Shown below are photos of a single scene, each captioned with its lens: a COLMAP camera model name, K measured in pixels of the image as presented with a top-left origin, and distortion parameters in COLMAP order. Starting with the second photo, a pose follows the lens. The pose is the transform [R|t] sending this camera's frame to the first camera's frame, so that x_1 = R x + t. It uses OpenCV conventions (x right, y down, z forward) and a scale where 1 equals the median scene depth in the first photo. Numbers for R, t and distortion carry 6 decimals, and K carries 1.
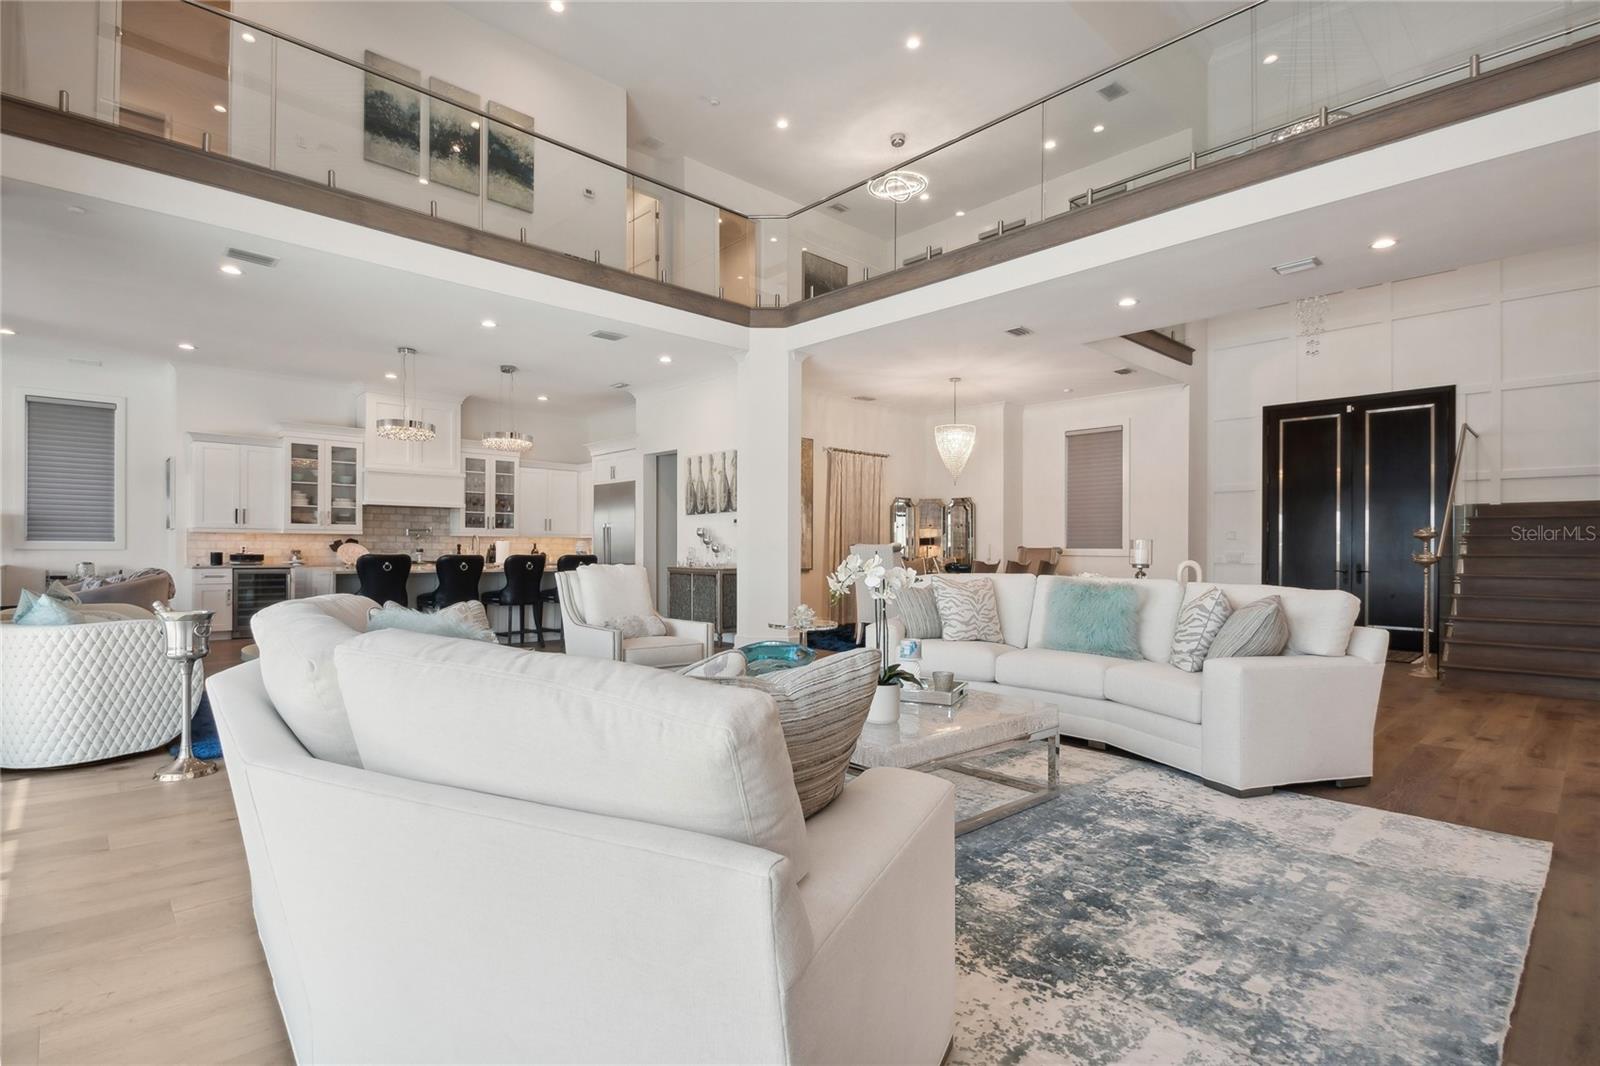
lens RADIAL K [[765.5, 0, 790.3], [0, 765.5, 541.1], [0, 0, 1]] dist [-0.002965, -0.000548]
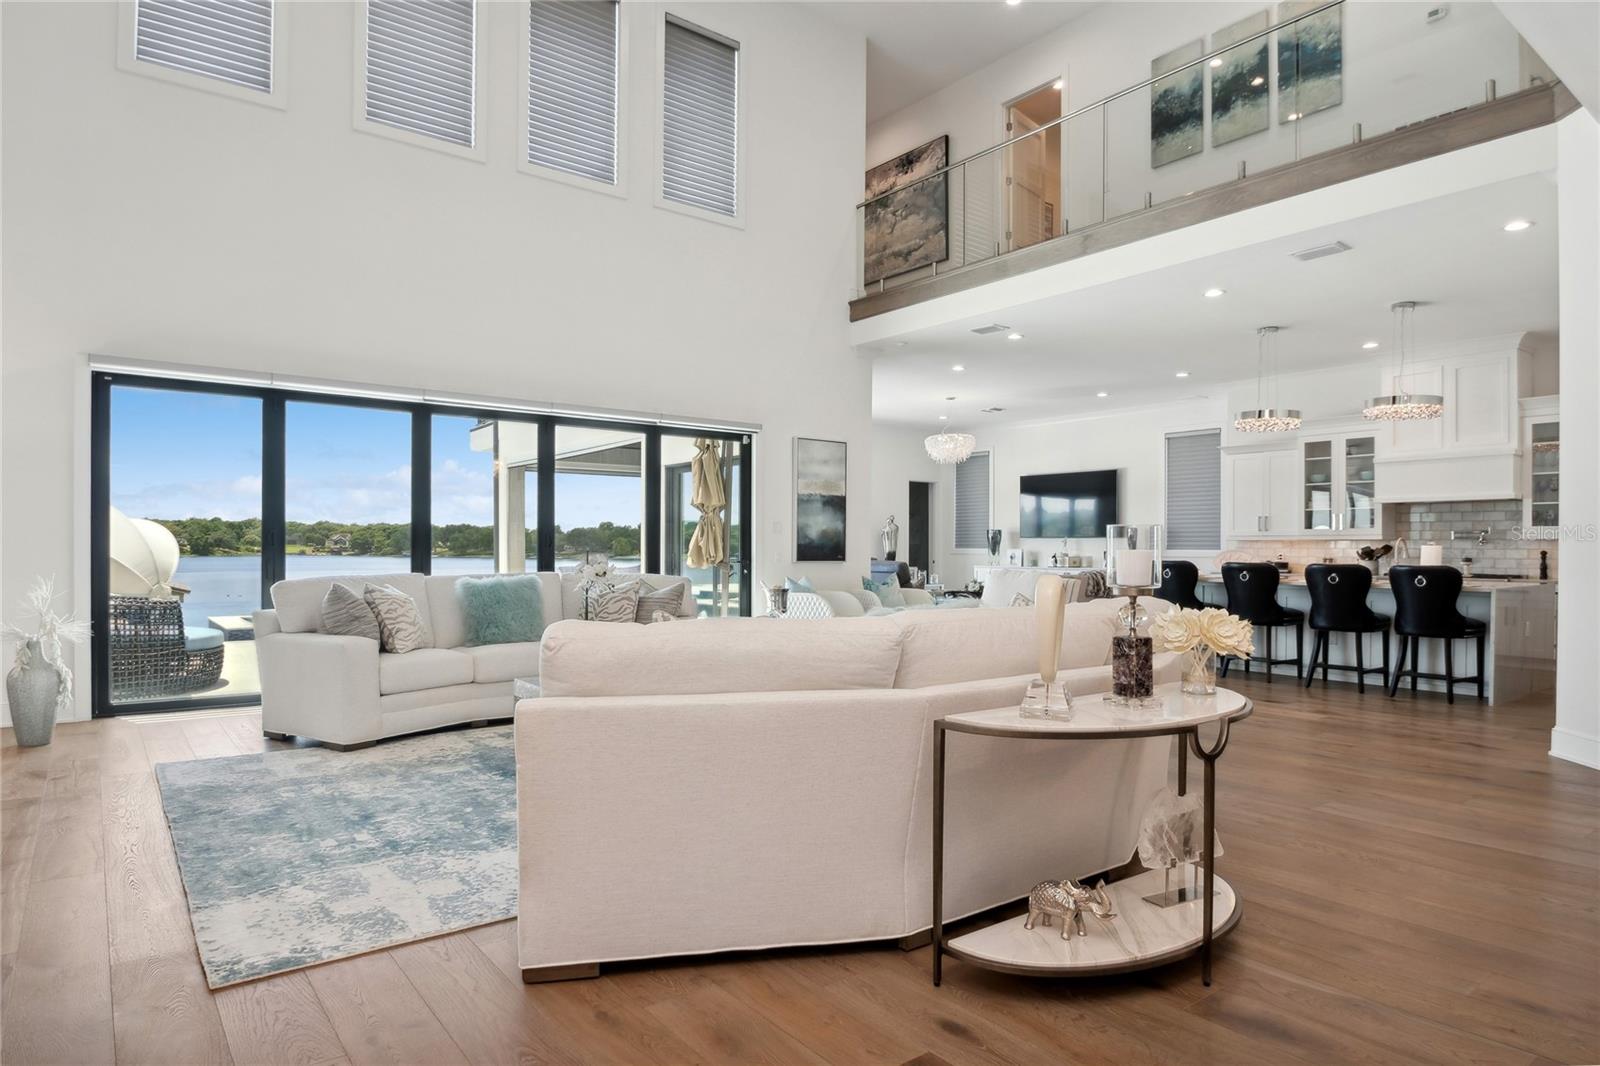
lens RADIAL K [[916.3, 0, 772.0], [0, 916.3, 548.4], [0, 0, 1]] dist [0.000987, -0.016197]
pose [[-0.106839, -0.007904, -0.994245, 0.531567], [0.002621, 0.999963, -0.008232, 0.008376], [0.994273, -0.003486, -0.106814, 0.479628]]
